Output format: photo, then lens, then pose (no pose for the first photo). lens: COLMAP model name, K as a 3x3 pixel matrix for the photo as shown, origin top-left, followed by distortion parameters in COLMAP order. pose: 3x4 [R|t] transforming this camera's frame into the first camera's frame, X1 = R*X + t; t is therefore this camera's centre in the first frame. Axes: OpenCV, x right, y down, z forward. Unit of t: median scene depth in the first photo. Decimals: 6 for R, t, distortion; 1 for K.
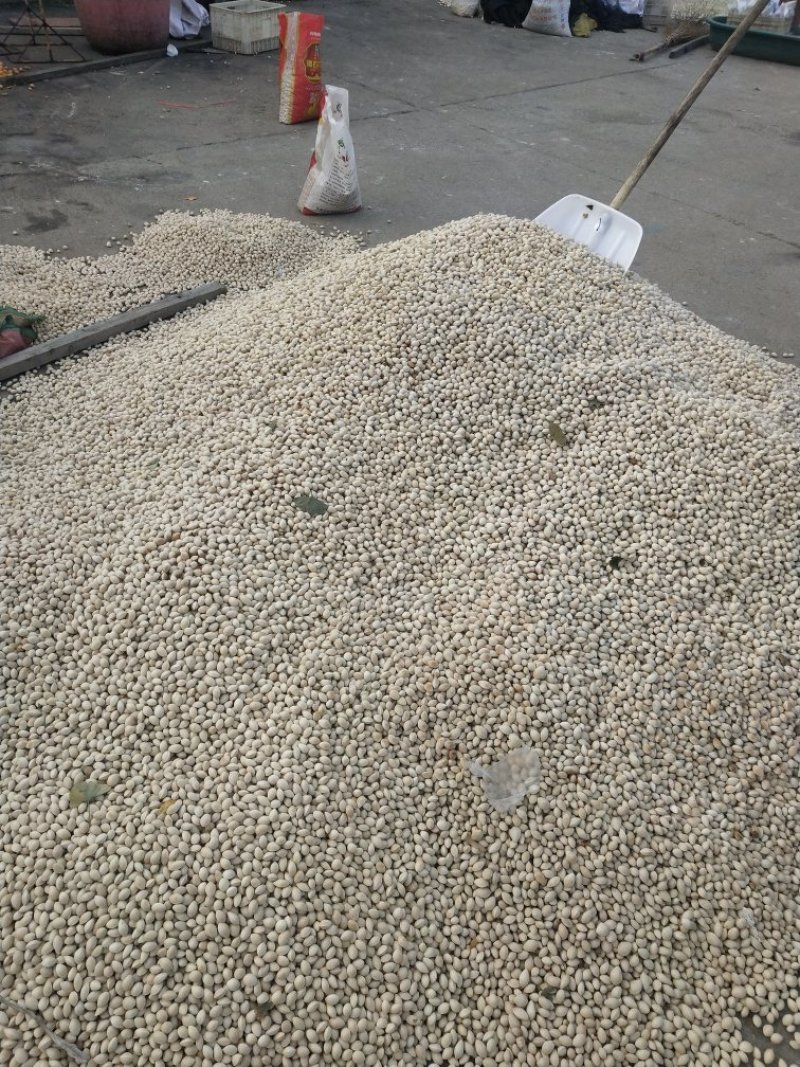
lens RADIAL K [[853.3, 0, 394.4], [0, 853.3, 537.1], [0, 0, 1]] dist [-0.033095, 0.075563]
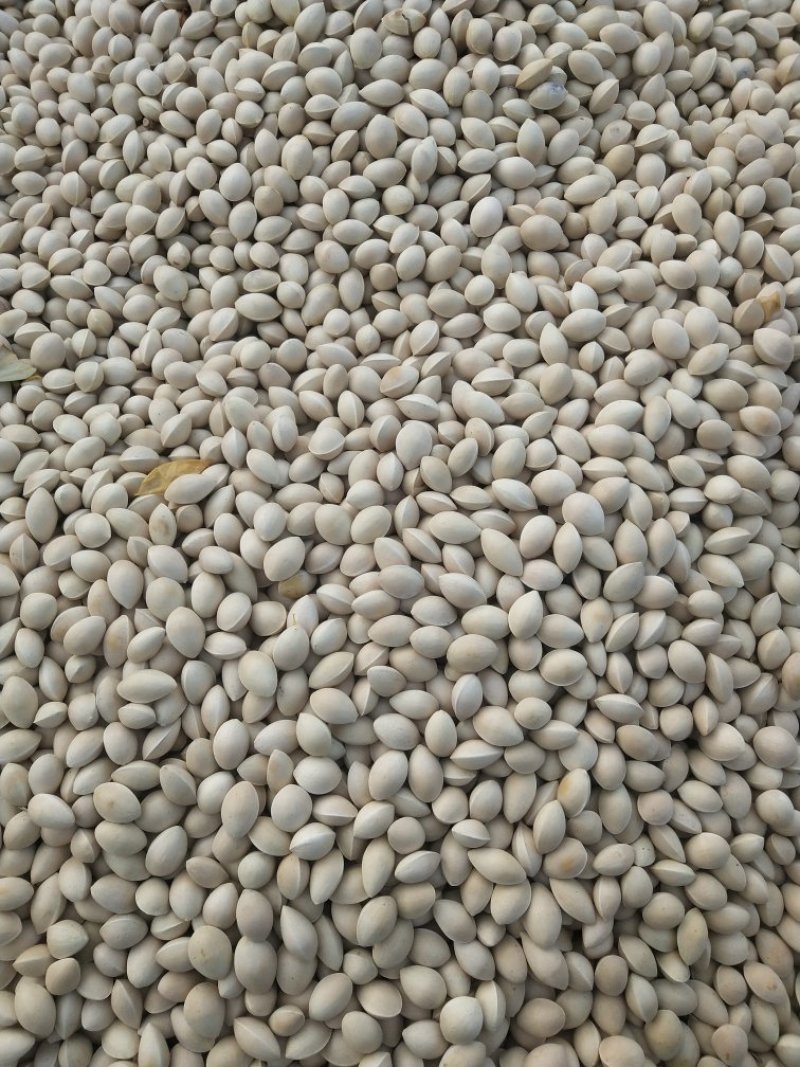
lens RADIAL K [[853.3, 0, 394.4], [0, 853.3, 537.1], [0, 0, 1]] dist [-0.033095, 0.075563]
pose [[0.940133, 0.280855, -0.193057, -0.131551], [-0.206668, 0.920241, 0.332332, 0.218055], [0.270996, -0.272537, 0.923193, 0.725997]]
